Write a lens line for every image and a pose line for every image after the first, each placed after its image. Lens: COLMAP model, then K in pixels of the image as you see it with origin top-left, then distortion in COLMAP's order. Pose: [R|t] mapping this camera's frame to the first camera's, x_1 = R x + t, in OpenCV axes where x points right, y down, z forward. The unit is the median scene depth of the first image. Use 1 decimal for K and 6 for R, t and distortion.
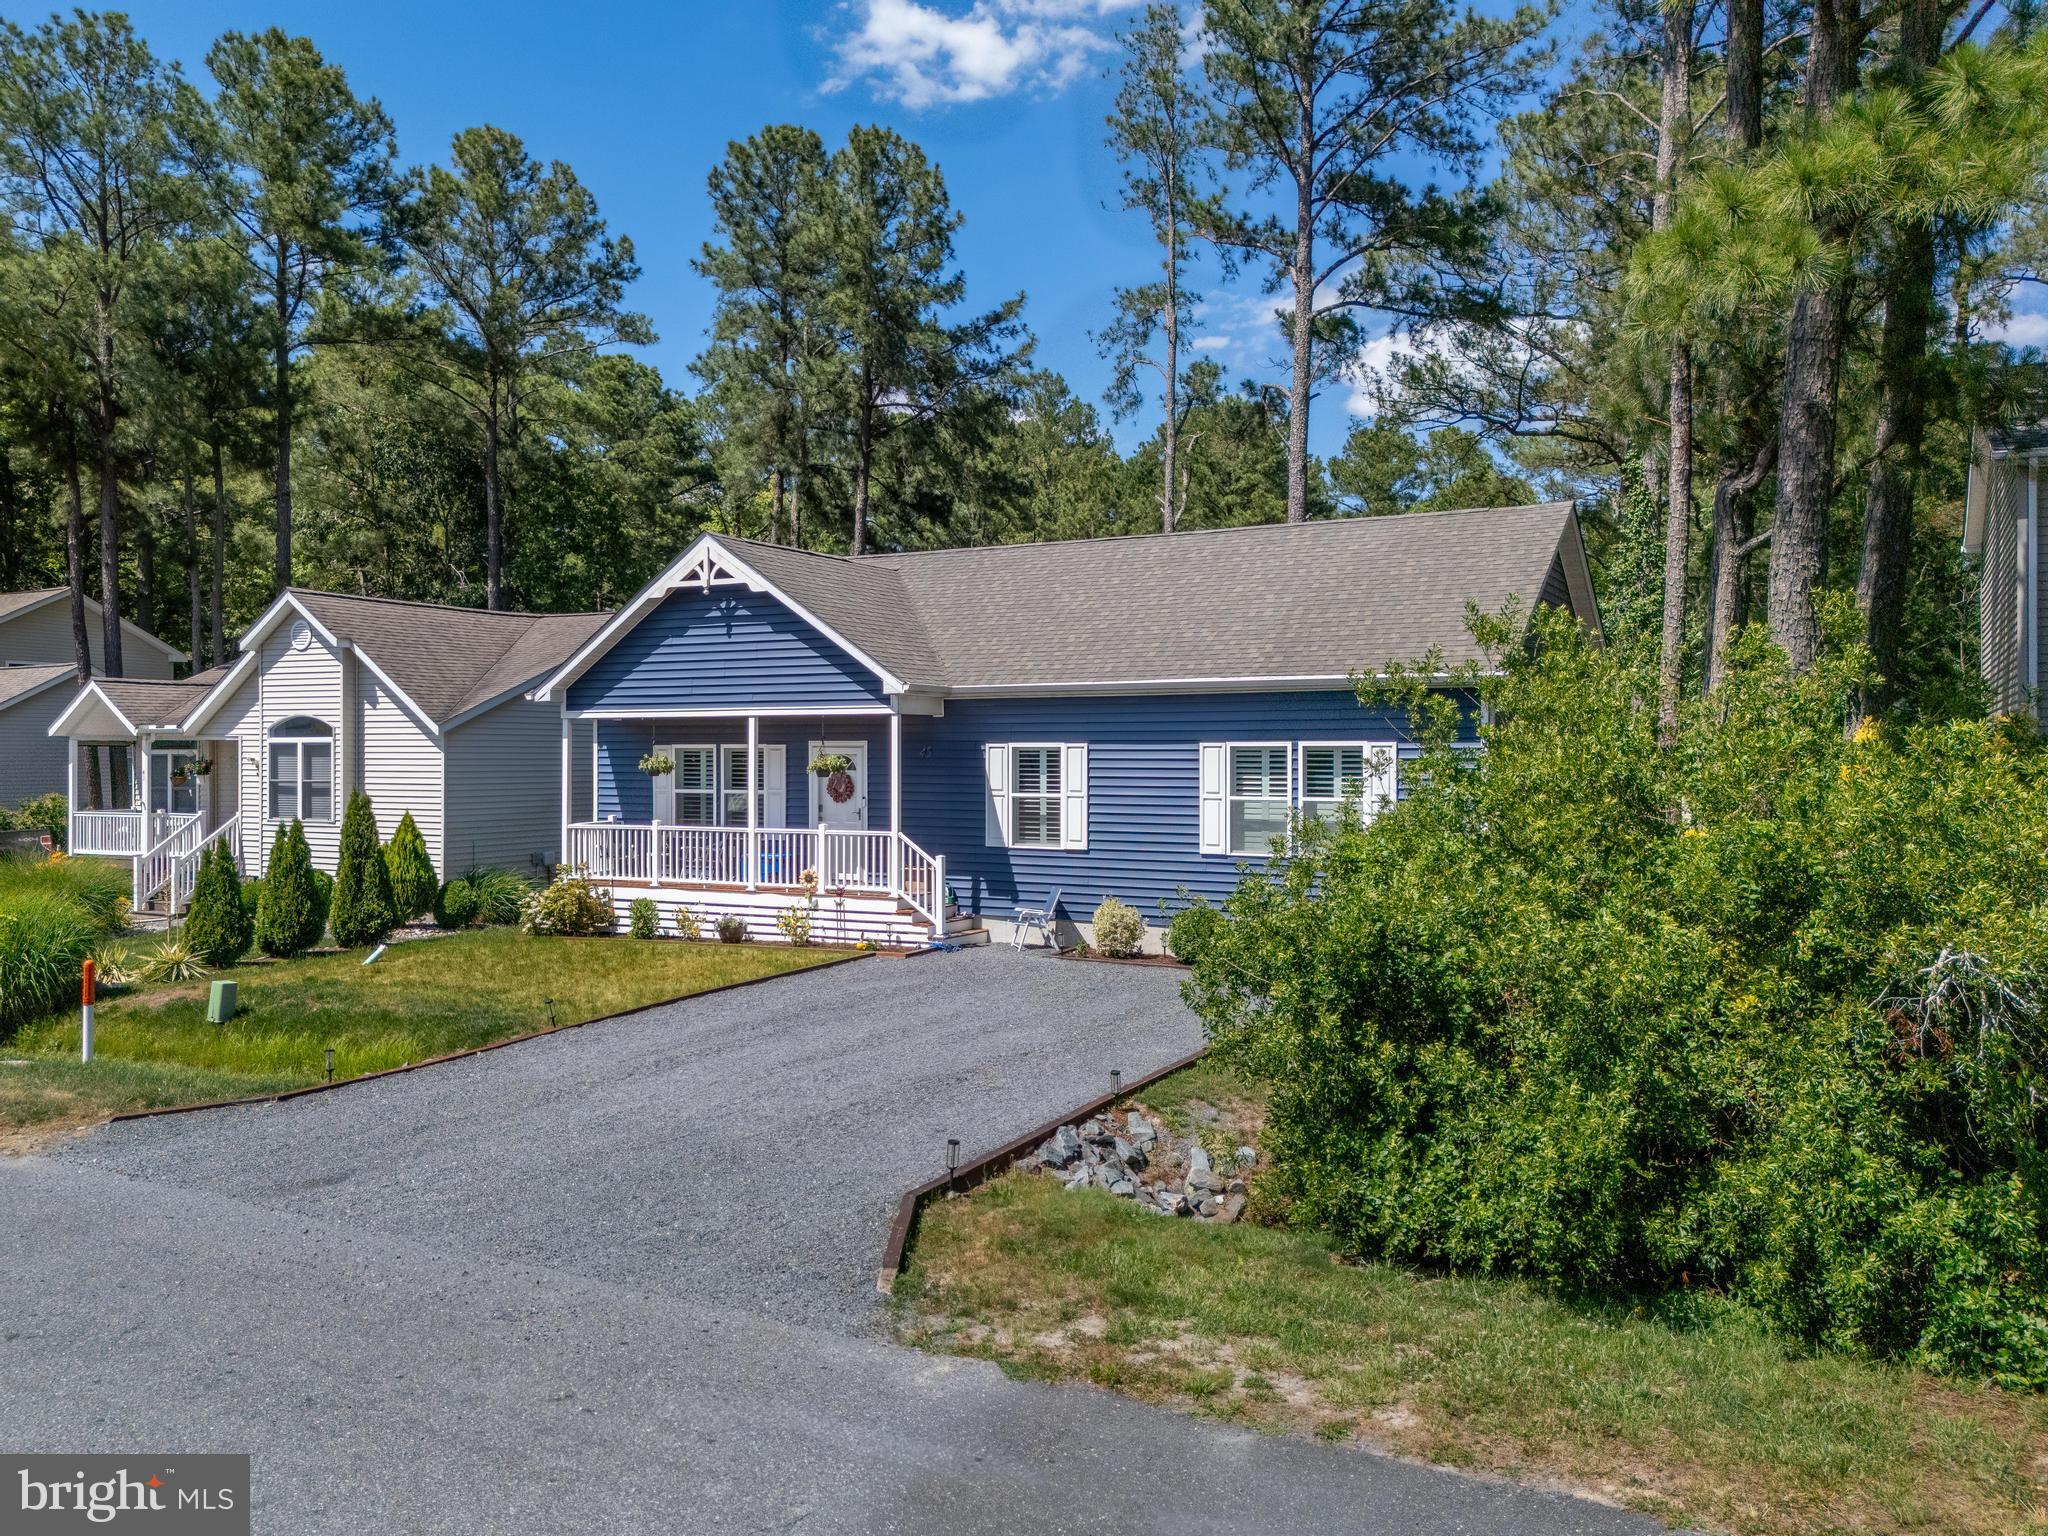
lens RADIAL K [[1609.4, 0, 1006.1], [0, 1609.4, 765.4], [0, 0, 1]] dist [0.050040, -0.040856]
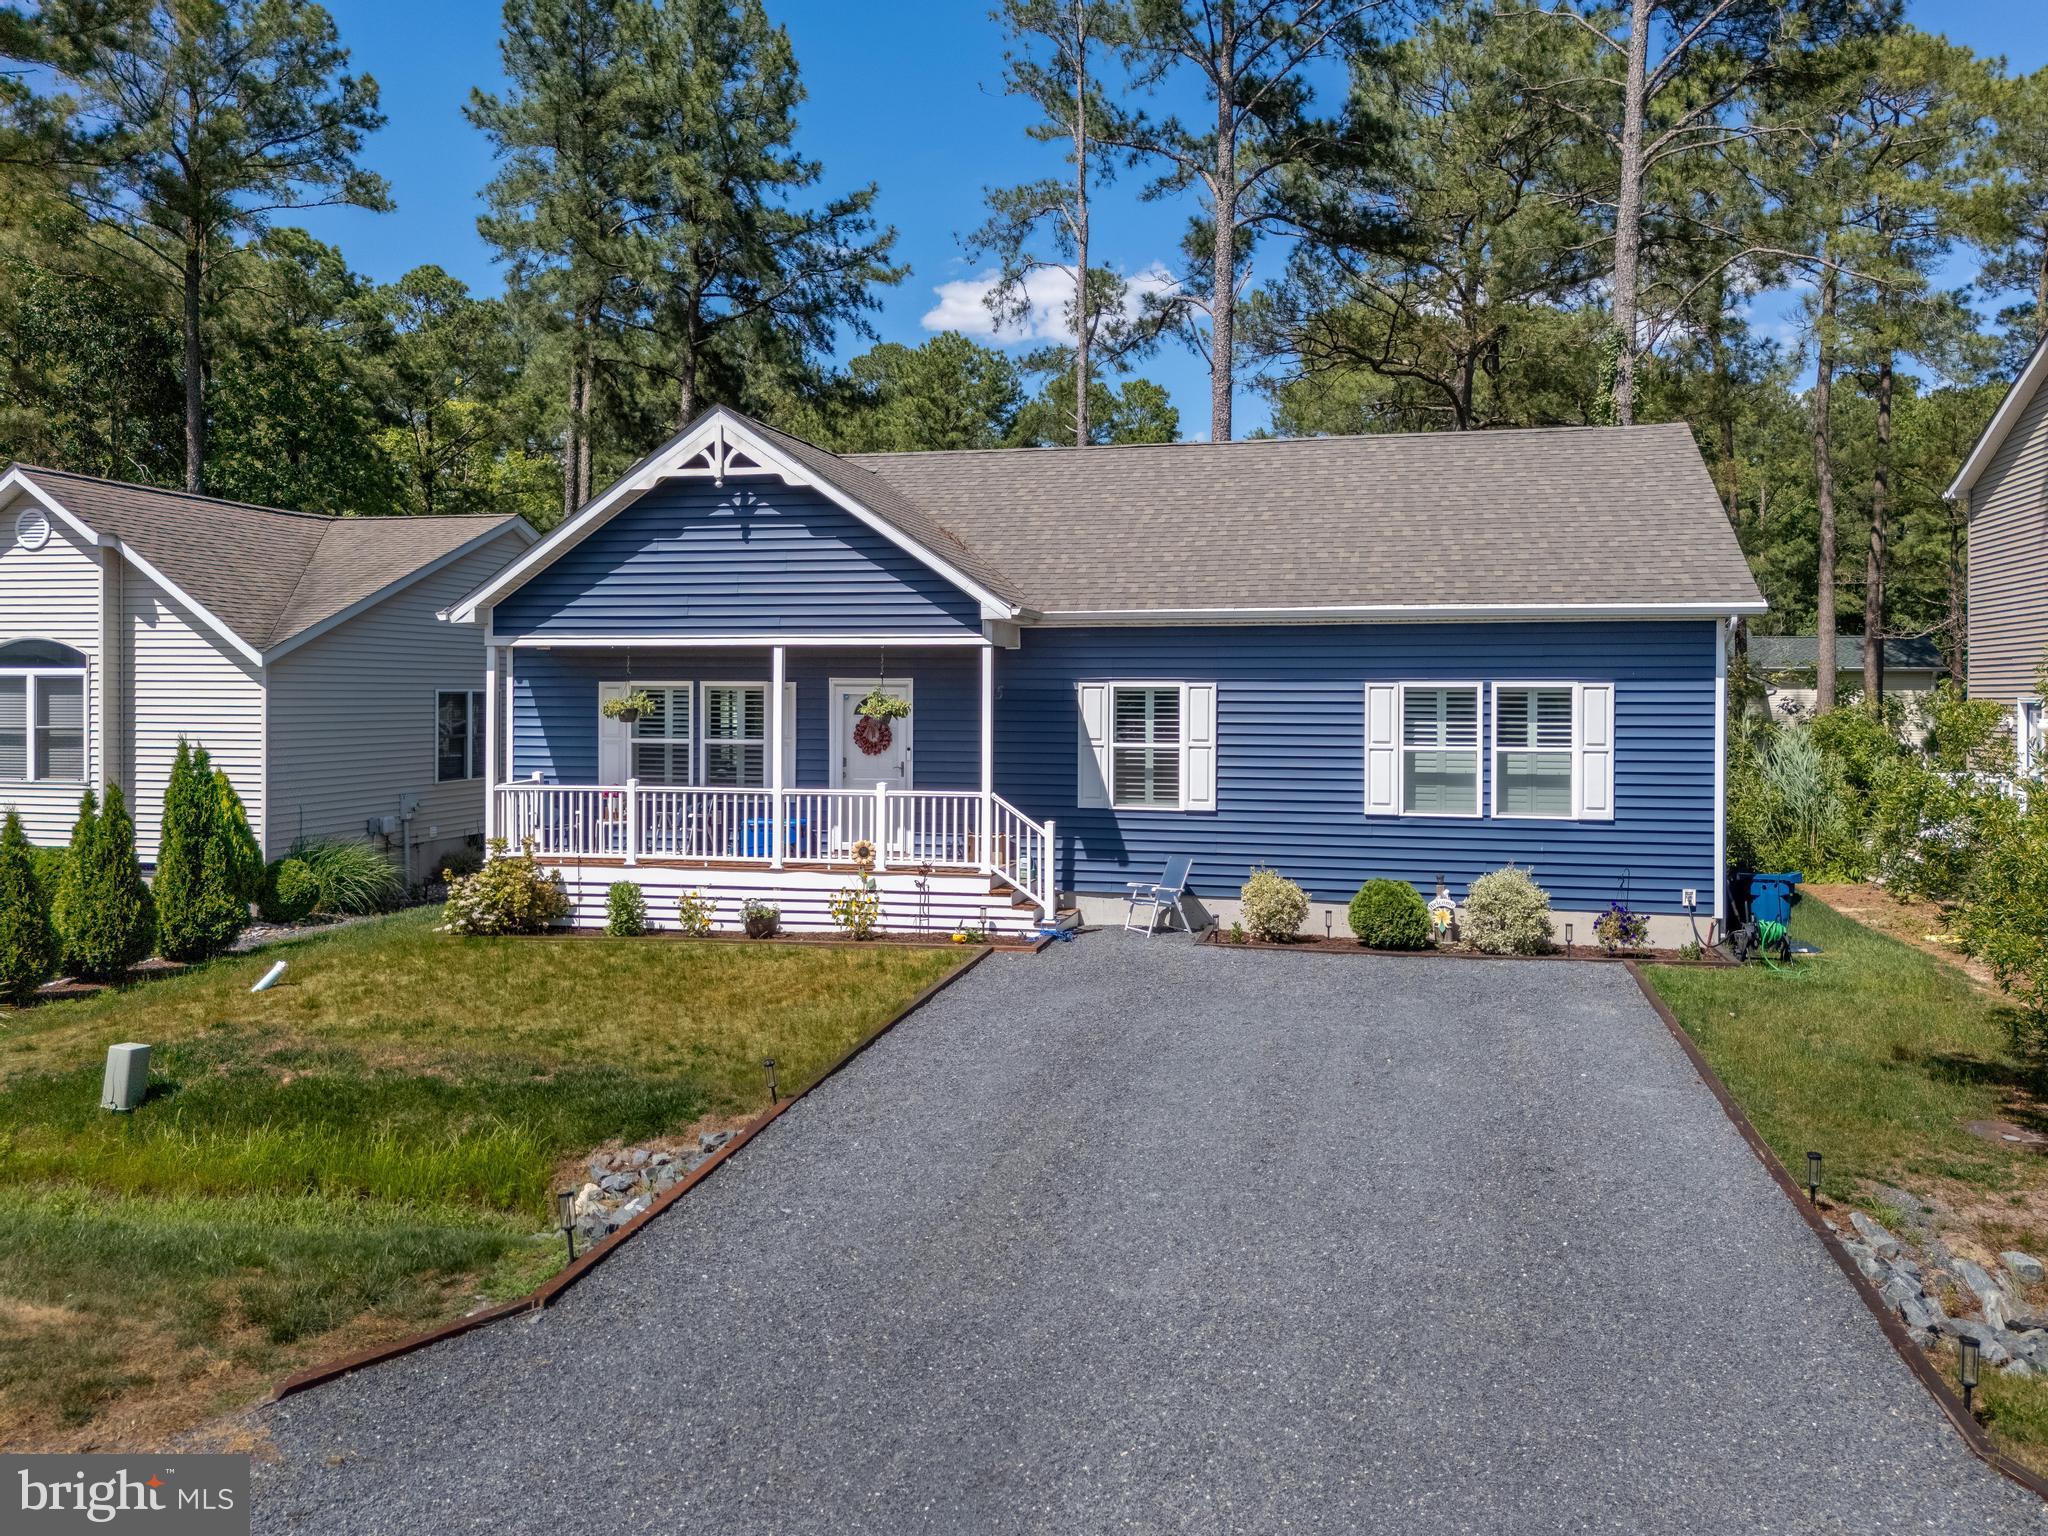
lens RADIAL K [[1552.7, 0, 1037.9], [0, 1552.7, 713.4], [0, 0, 1]] dist [0.040204, -0.006865]
pose [[0.962755, -0.000031, 0.270375, -0.245136], [-0.001677, 0.999980, 0.006085, -0.002374], [-0.270370, -0.006312, 0.962736, 0.244496]]
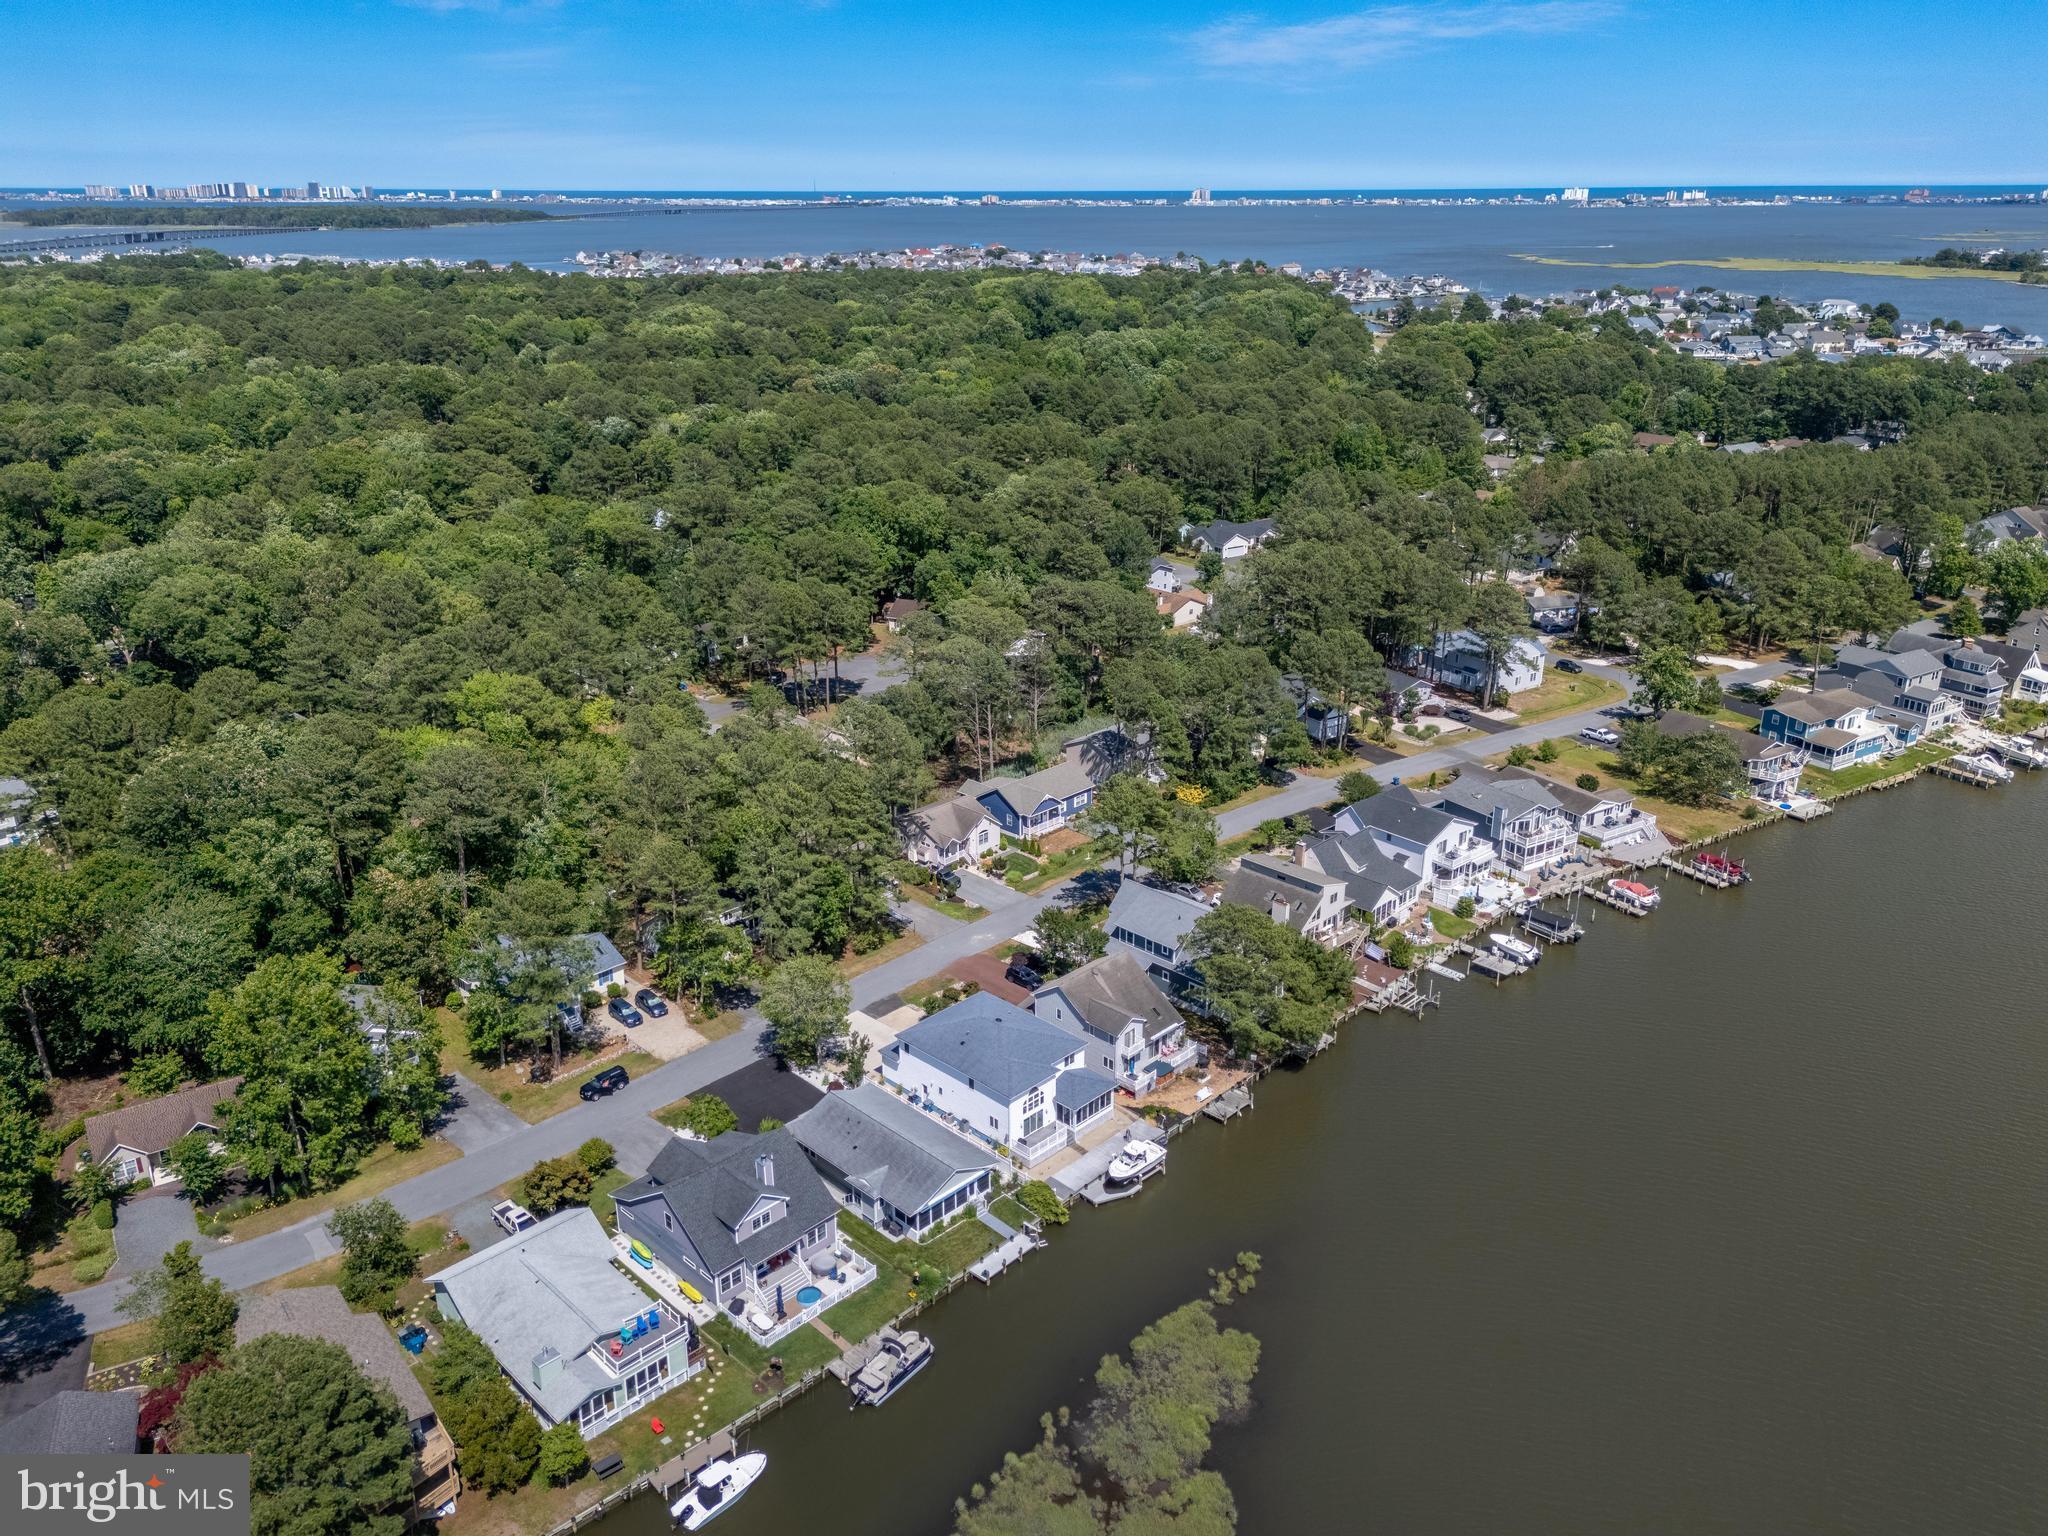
lens RADIAL K [[1541.4, 0, 1016.4], [0, 1541.4, 767.6], [0, 0, 1]] dist [0.048903, -0.003865]
pose [[0.271004, -0.338826, 0.900974, -8.283076], [0.005881, 0.936566, 0.350442, -3.438134], [-0.962560, -0.089673, 0.255806, -1.093183]]
